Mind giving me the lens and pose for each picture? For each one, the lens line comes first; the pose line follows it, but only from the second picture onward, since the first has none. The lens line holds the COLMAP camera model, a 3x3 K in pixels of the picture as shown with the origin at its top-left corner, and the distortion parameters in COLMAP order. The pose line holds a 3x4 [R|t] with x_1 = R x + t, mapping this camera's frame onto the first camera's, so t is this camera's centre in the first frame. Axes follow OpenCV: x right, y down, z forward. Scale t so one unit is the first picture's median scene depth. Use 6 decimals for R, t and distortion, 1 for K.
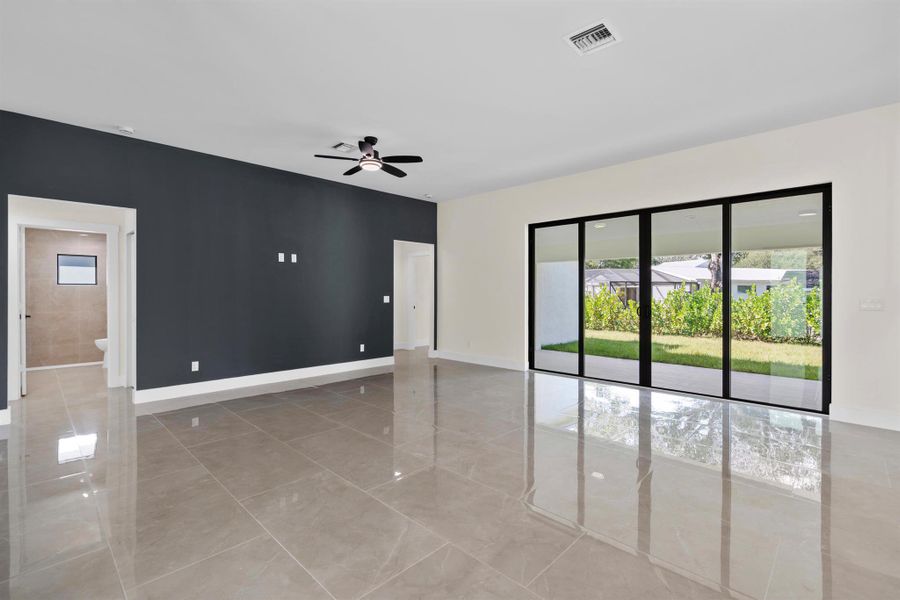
lens RADIAL K [[410.2, 0, 462.6], [0, 410.2, 294.5], [0, 0, 1]] dist [-0.005039, 0.001414]
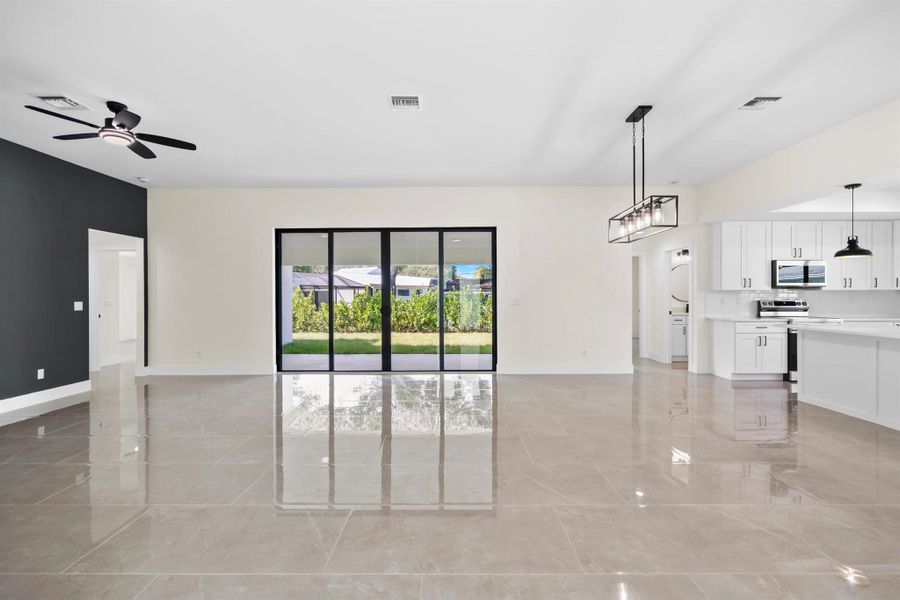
lens RADIAL K [[410.2, 0, 444.9], [0, 410.2, 303.4], [0, 0, 1]] dist [-0.005039, 0.001414]
pose [[0.723613, -0.017346, 0.689988, -0.221796], [0.007517, 0.999823, 0.017251, -0.001384], [-0.690165, -0.007297, 0.723615, -0.015530]]
